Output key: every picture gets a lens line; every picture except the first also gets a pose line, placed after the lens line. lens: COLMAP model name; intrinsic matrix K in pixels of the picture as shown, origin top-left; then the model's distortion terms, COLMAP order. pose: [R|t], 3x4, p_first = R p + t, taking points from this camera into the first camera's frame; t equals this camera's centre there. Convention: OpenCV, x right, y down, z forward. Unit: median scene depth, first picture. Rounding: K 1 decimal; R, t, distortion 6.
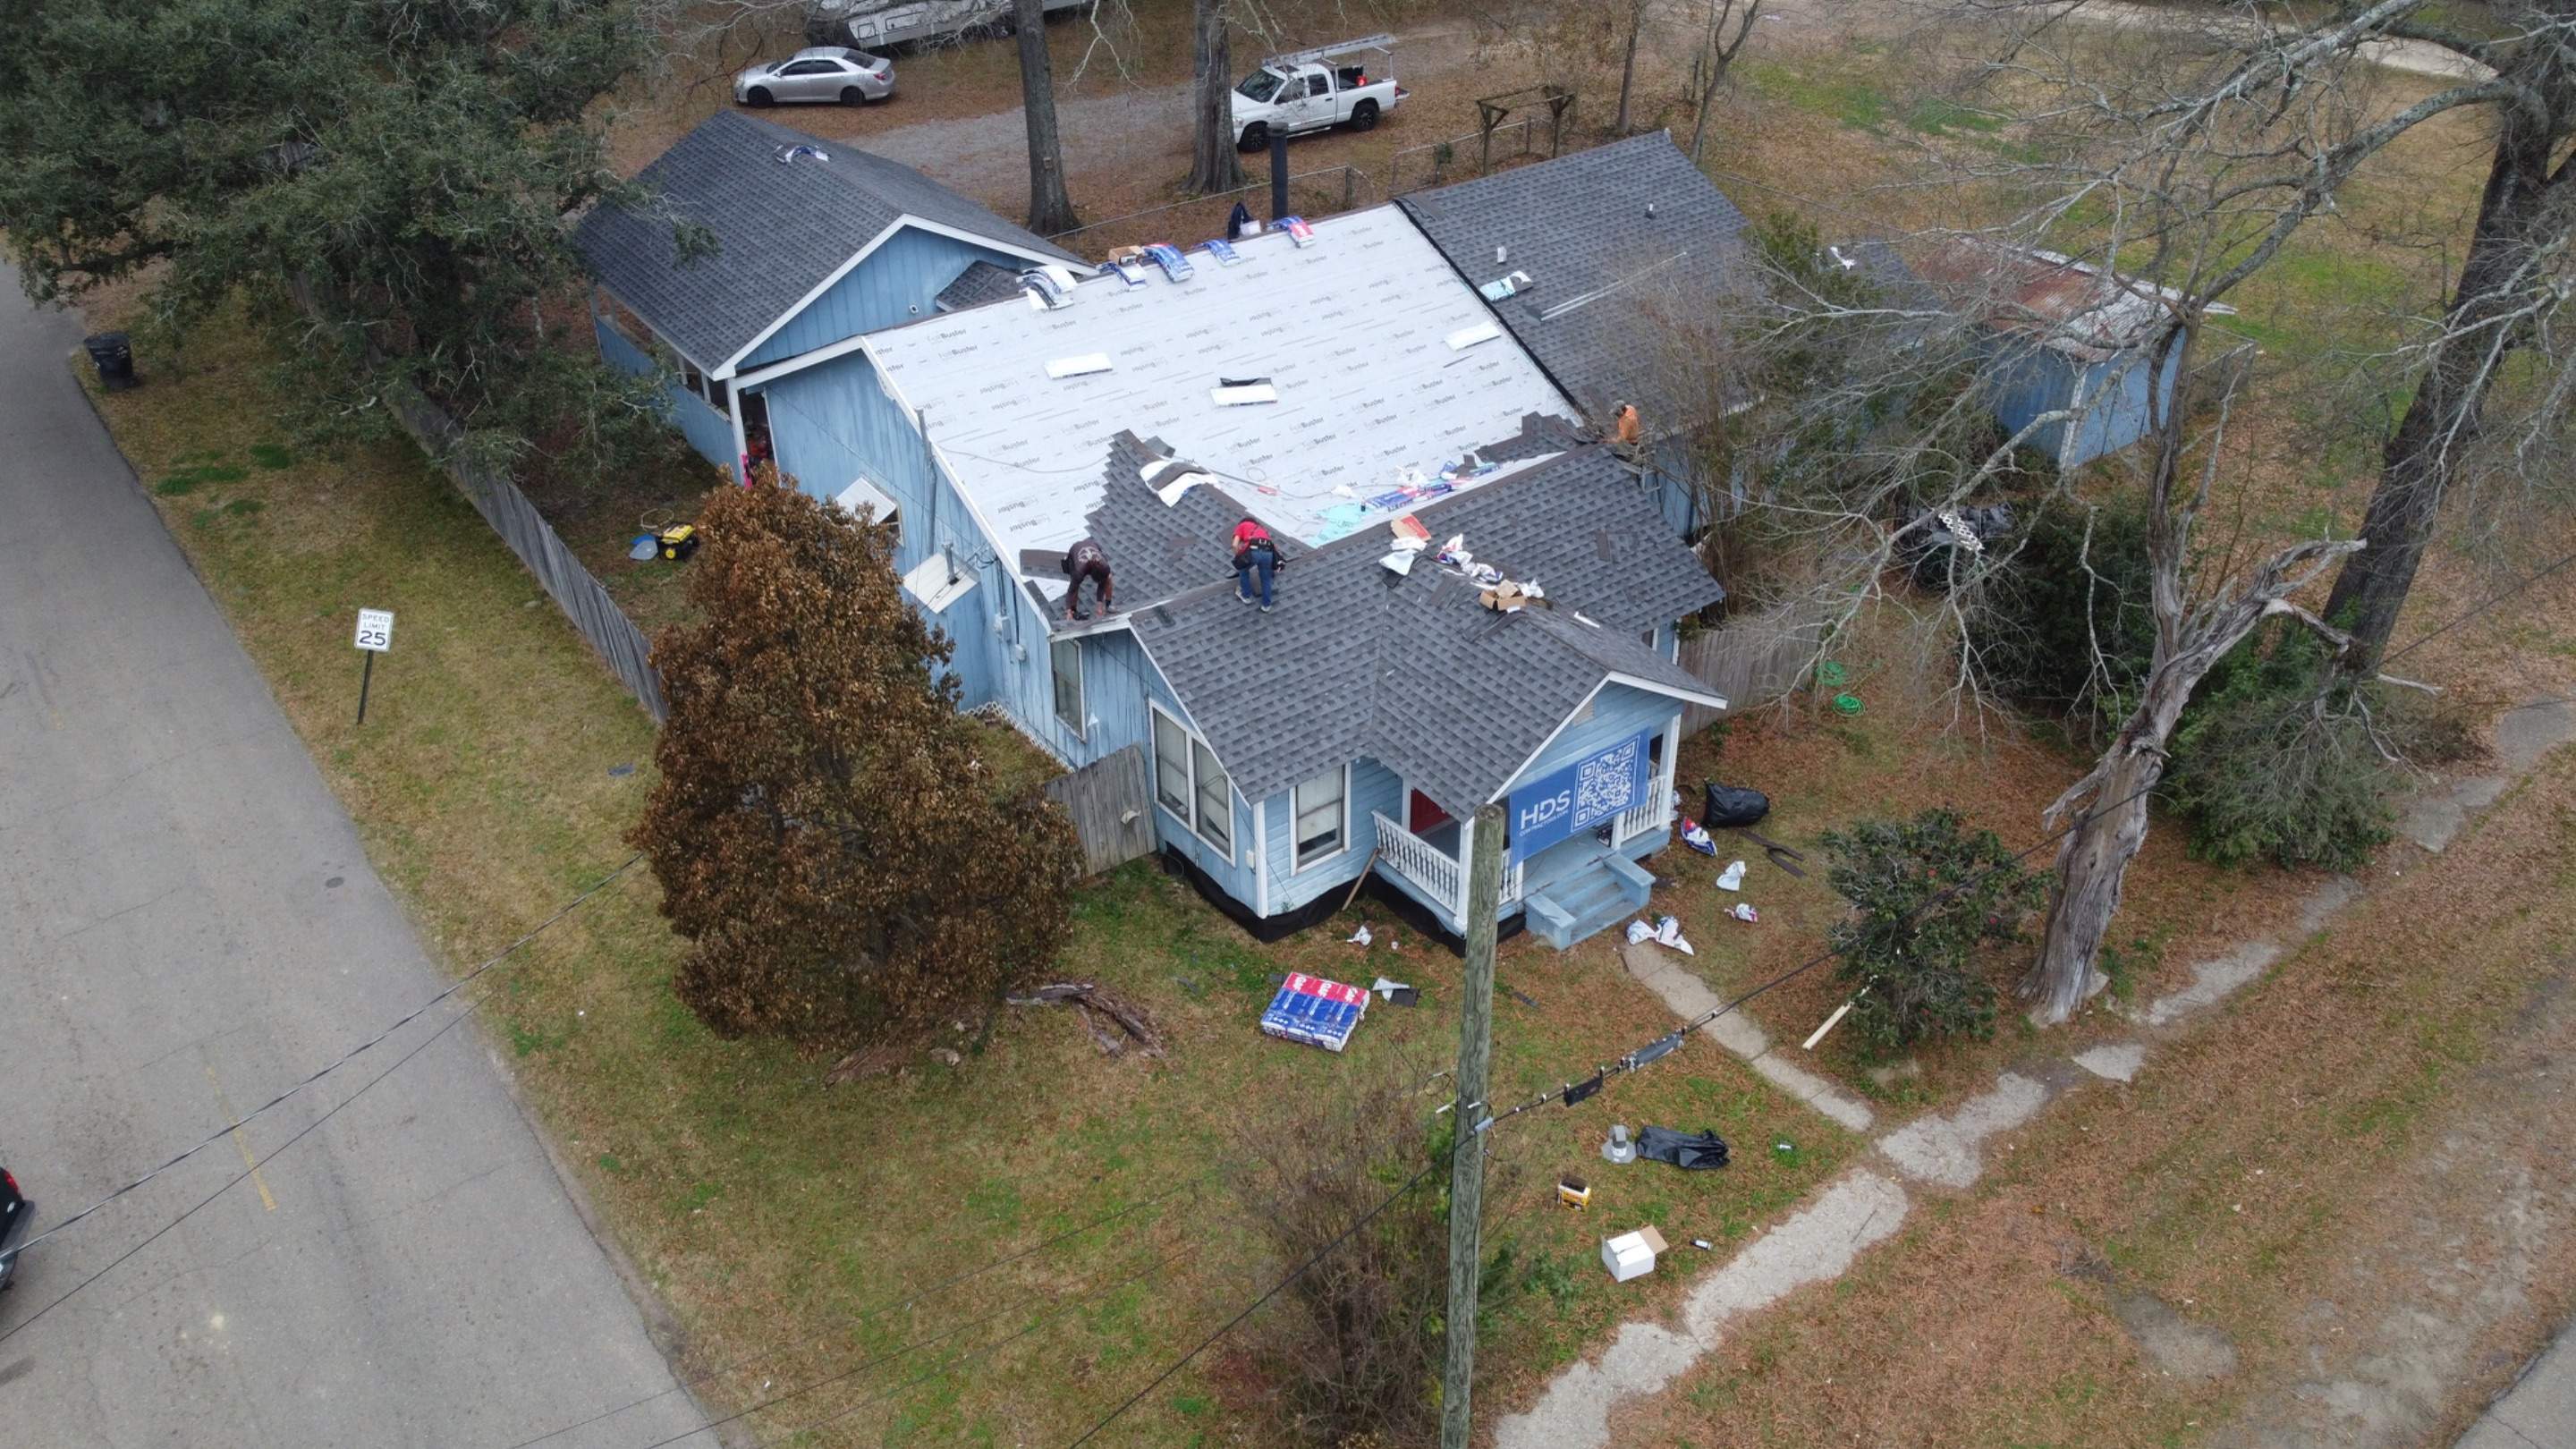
lens RADIAL K [[1949.3, 0, 1289.7], [0, 1949.3, 701.3], [0, 0, 1]] dist [0.003781, -0.013640]
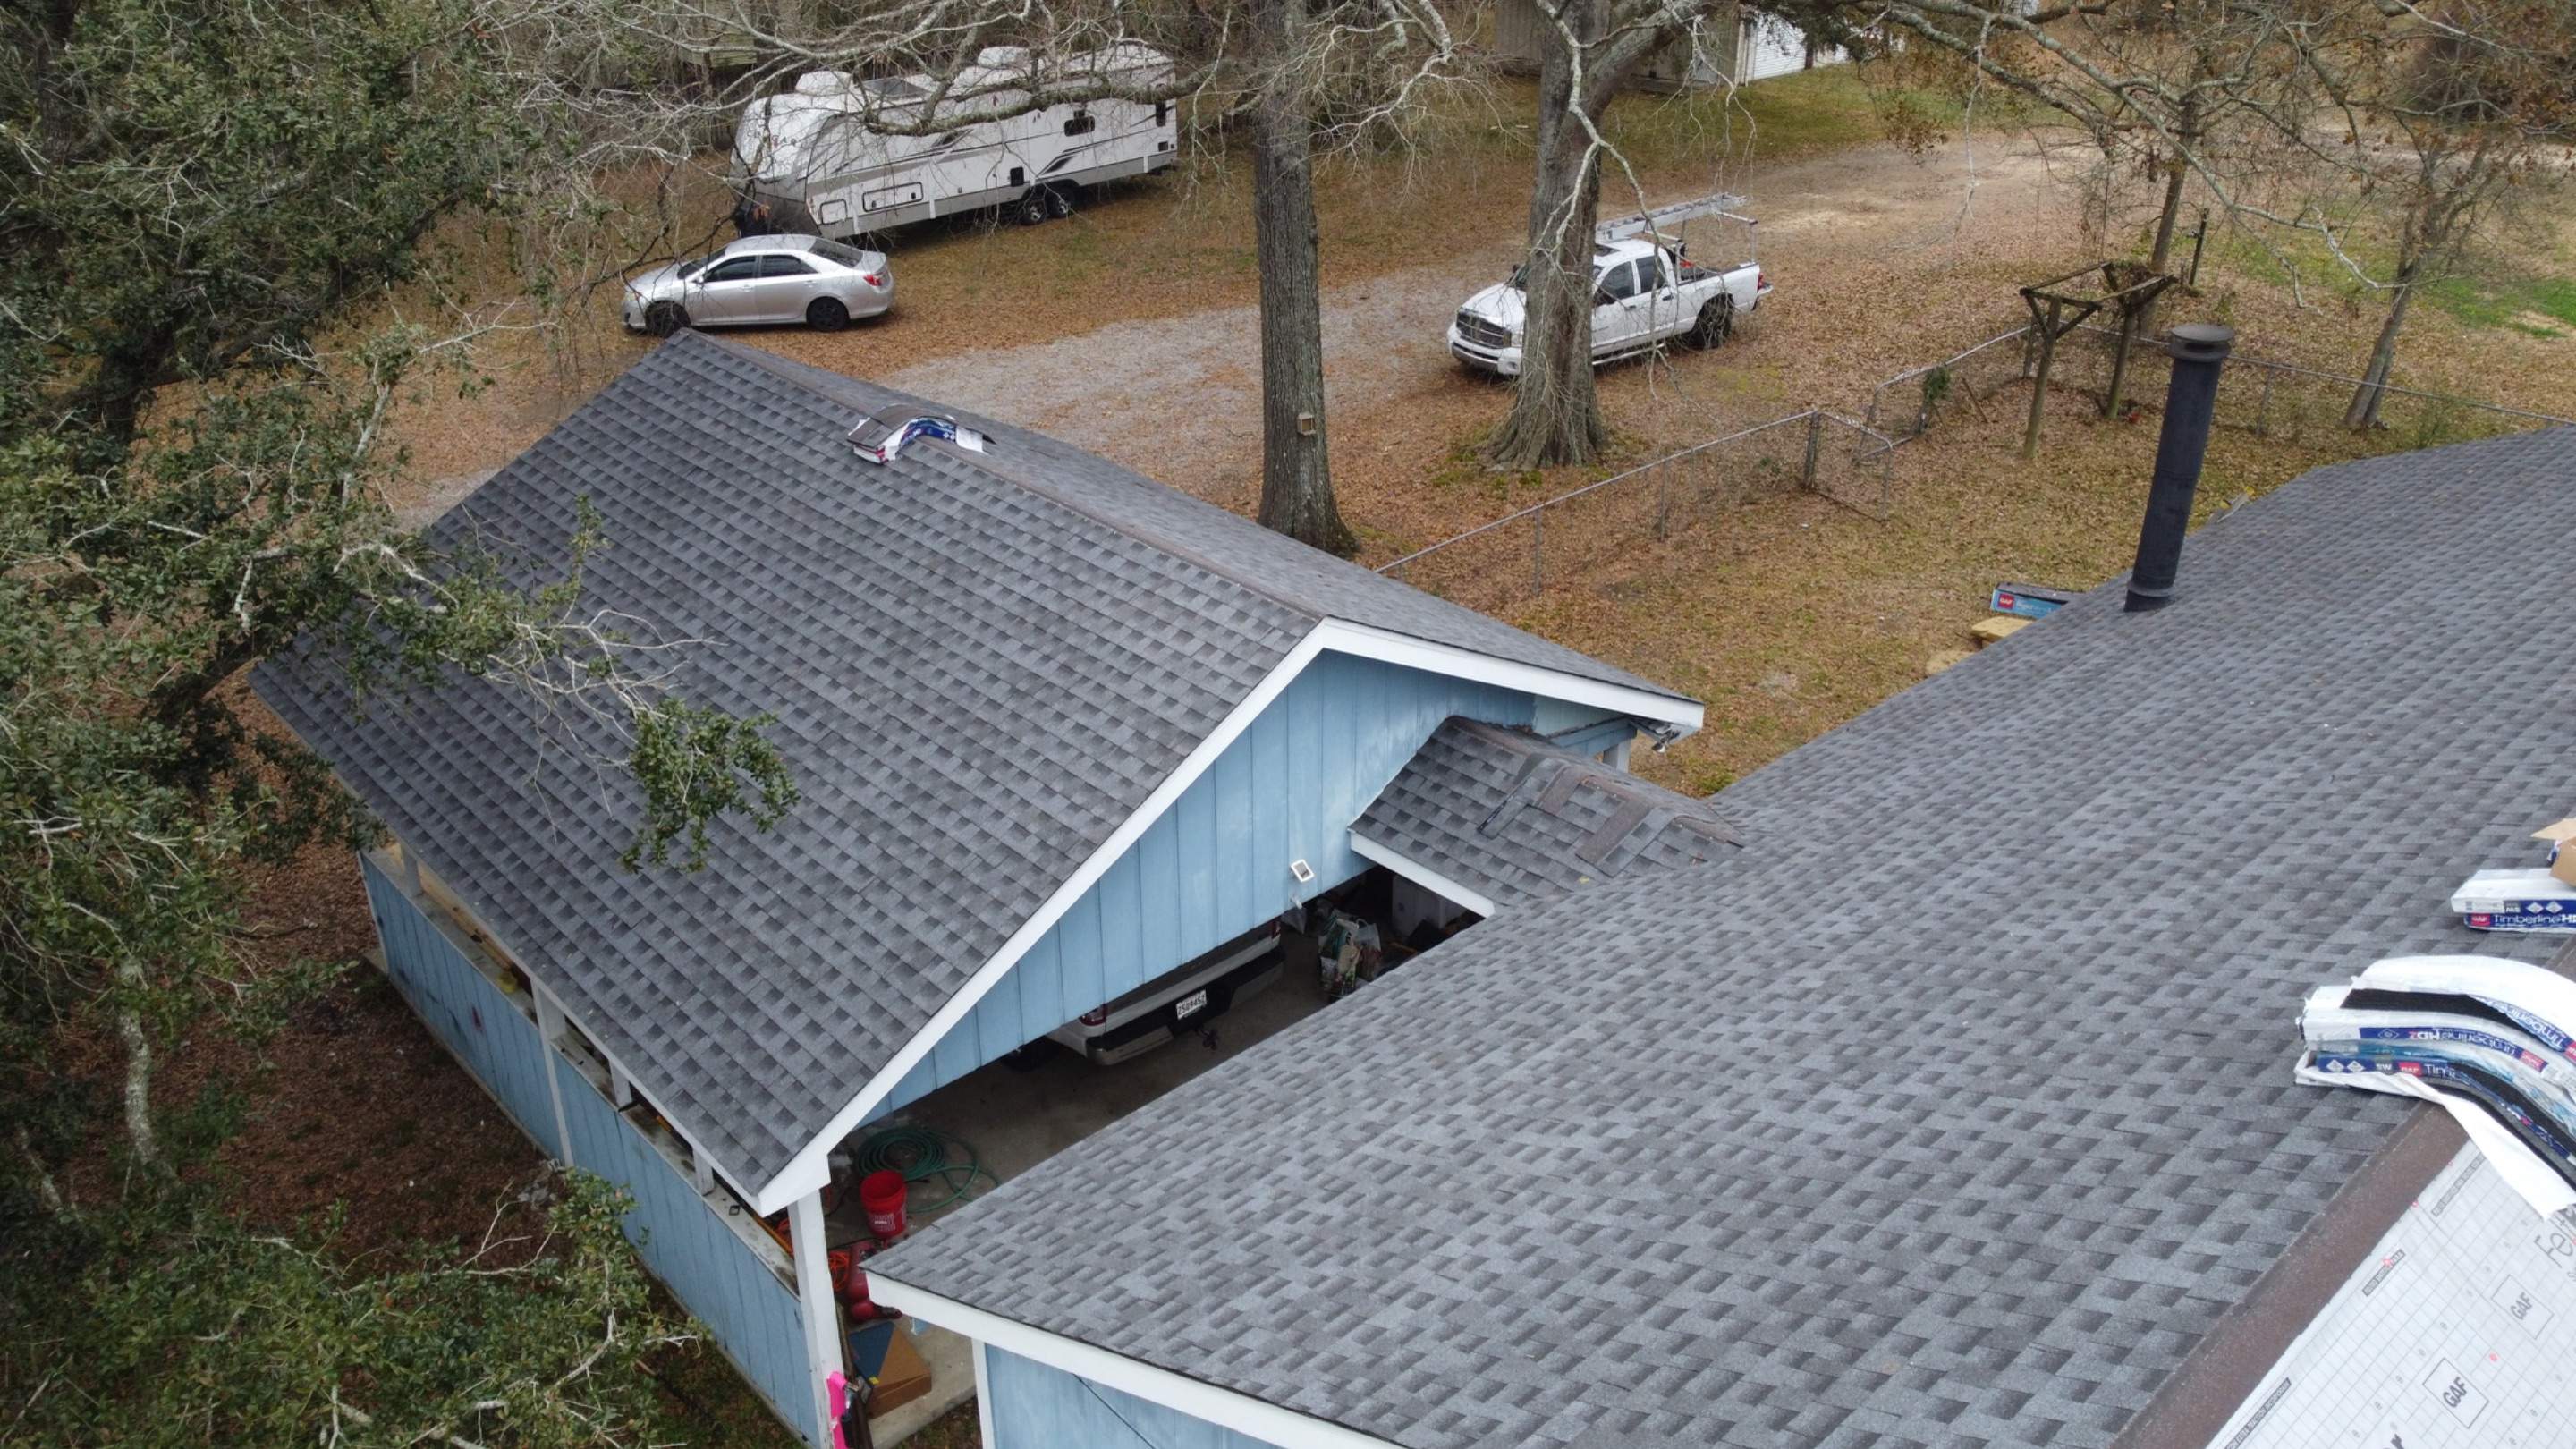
lens RADIAL K [[1949.3, 0, 1284.6], [0, 1949.3, 707.2], [0, 0, 1]] dist [0.003781, -0.013640]
pose [[0.995250, -0.041484, 0.088073, -0.330687], [0.050484, 0.993446, -0.102545, -0.285565], [-0.083242, 0.106504, 0.990822, 0.956080]]
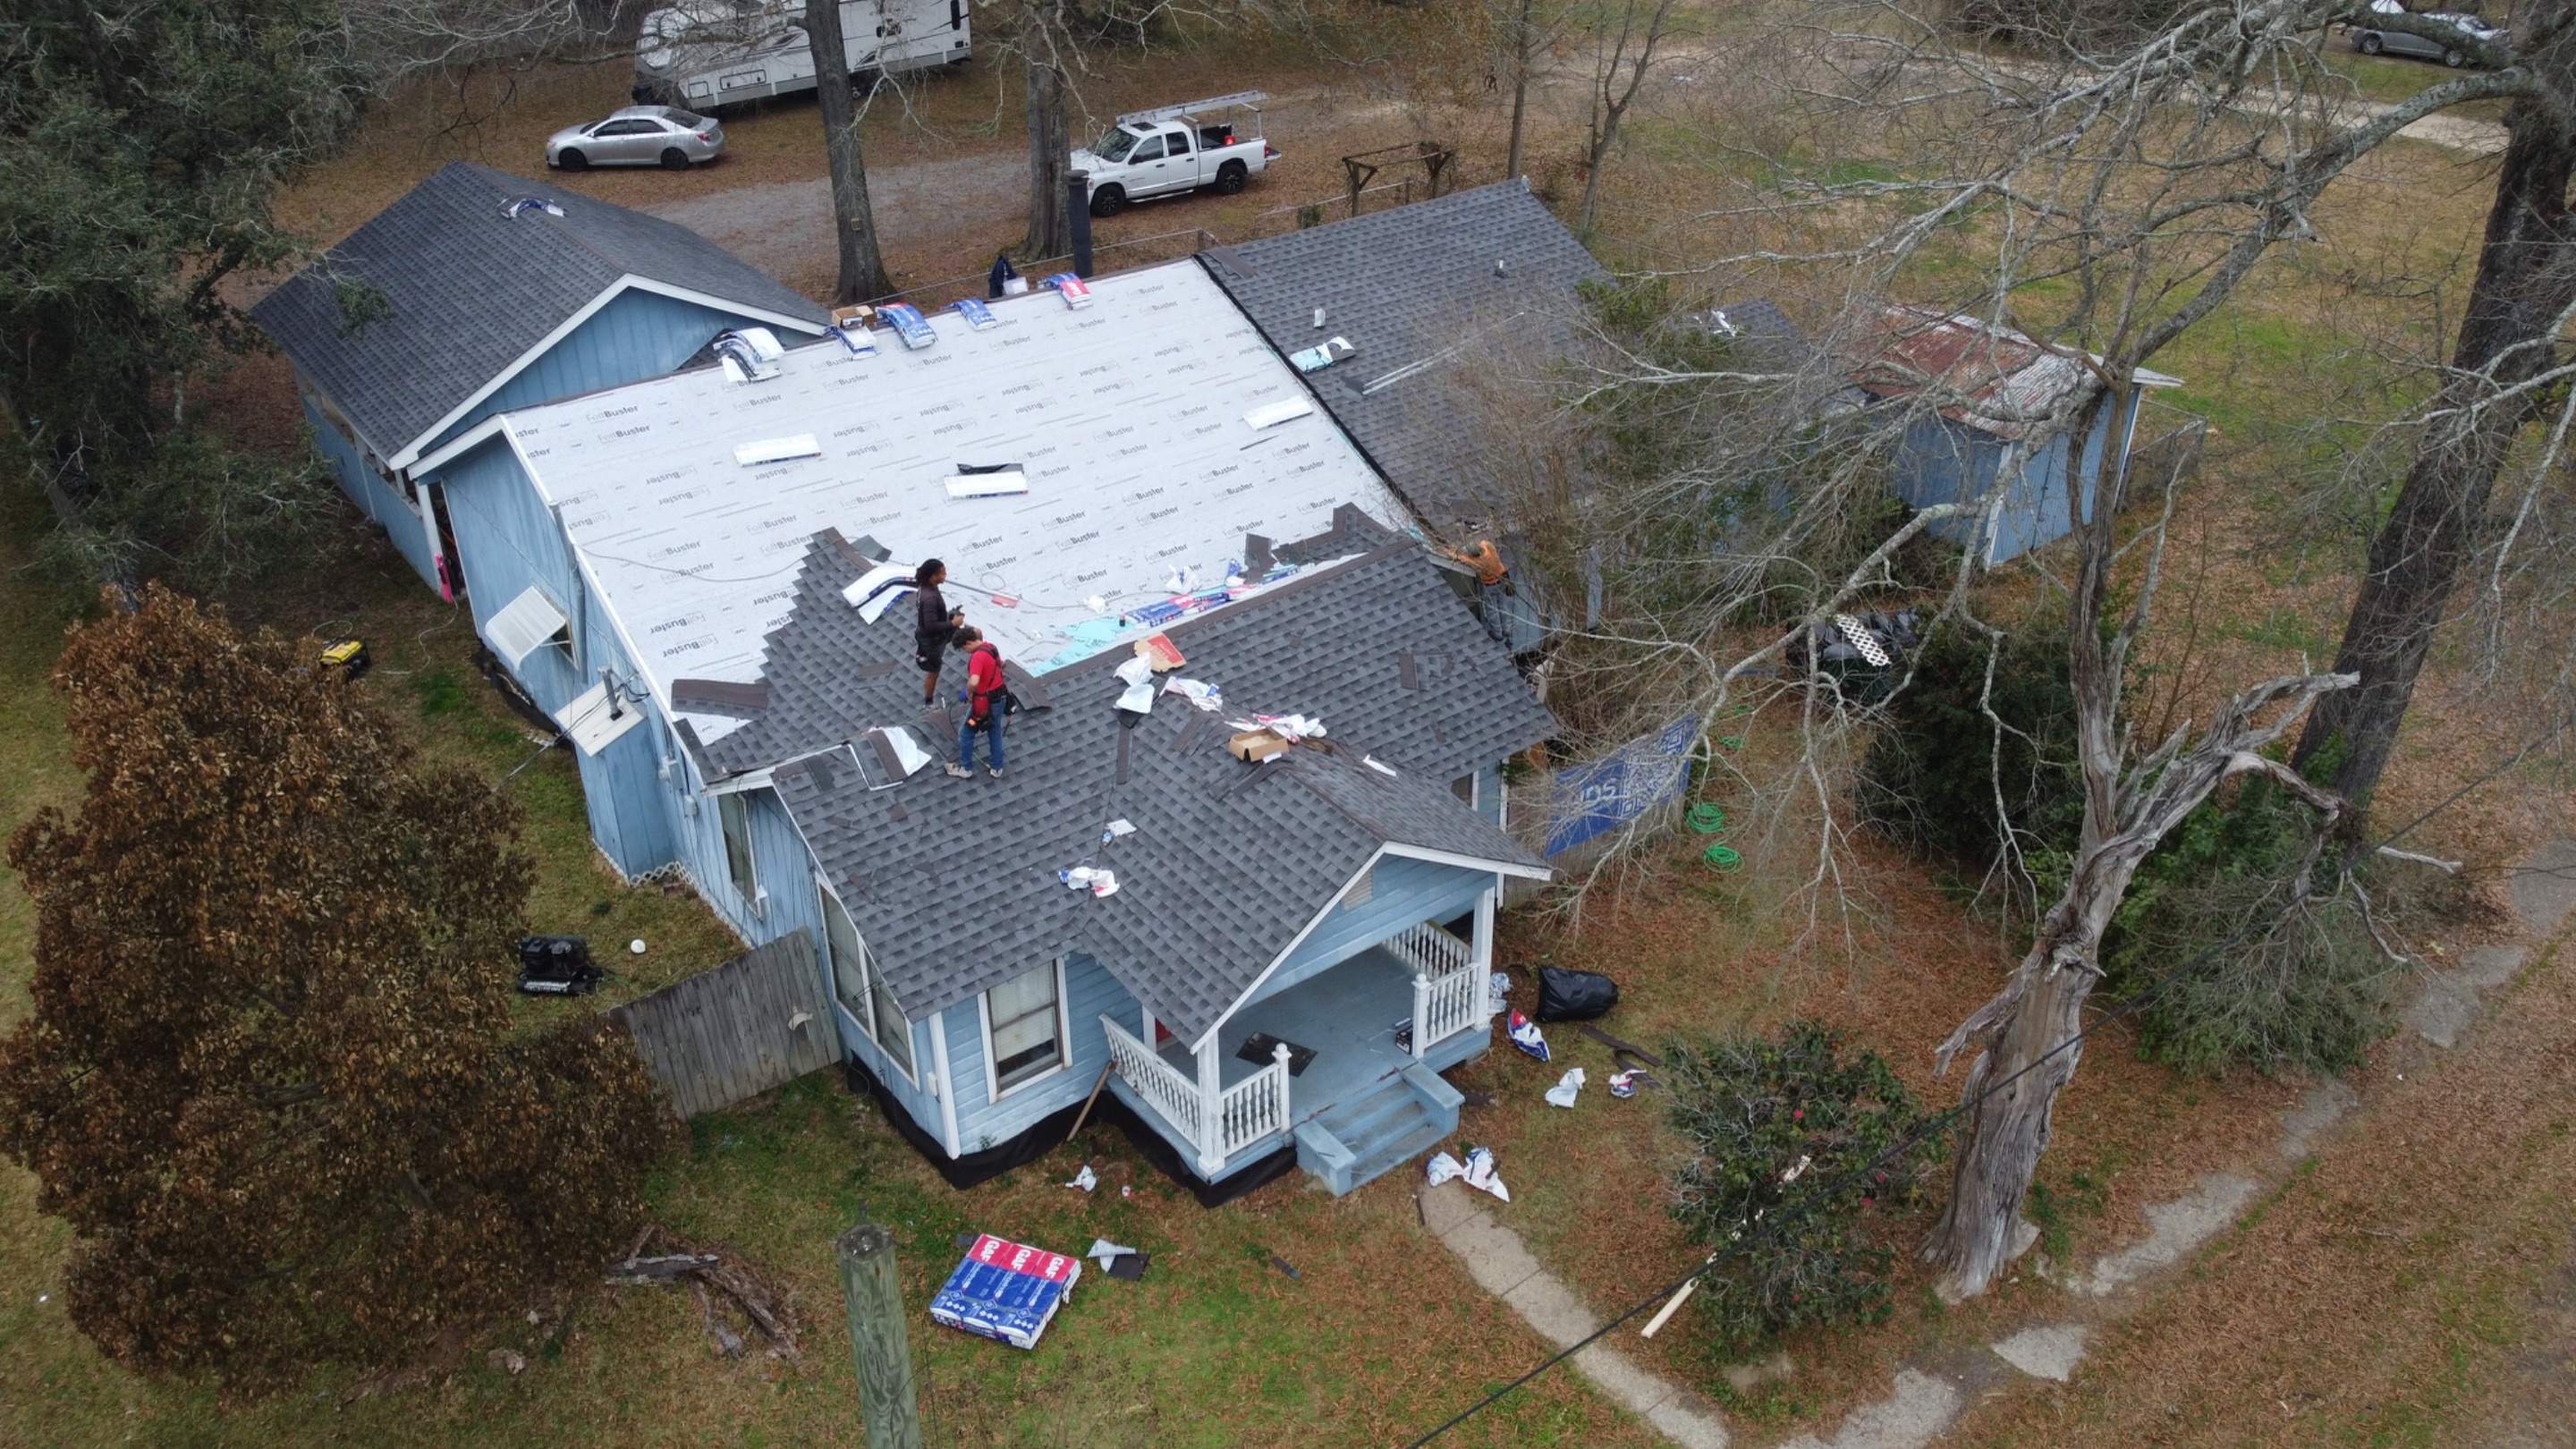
lens RADIAL K [[1949.3, 0, 1288.7], [0, 1949.3, 705.2], [0, 0, 1]] dist [0.003781, -0.013640]
pose [[0.999831, -0.005838, 0.017442, 0.106190], [0.006545, 0.999148, -0.040749, -0.035778], [-0.017189, 0.040857, 0.999017, 0.215893]]
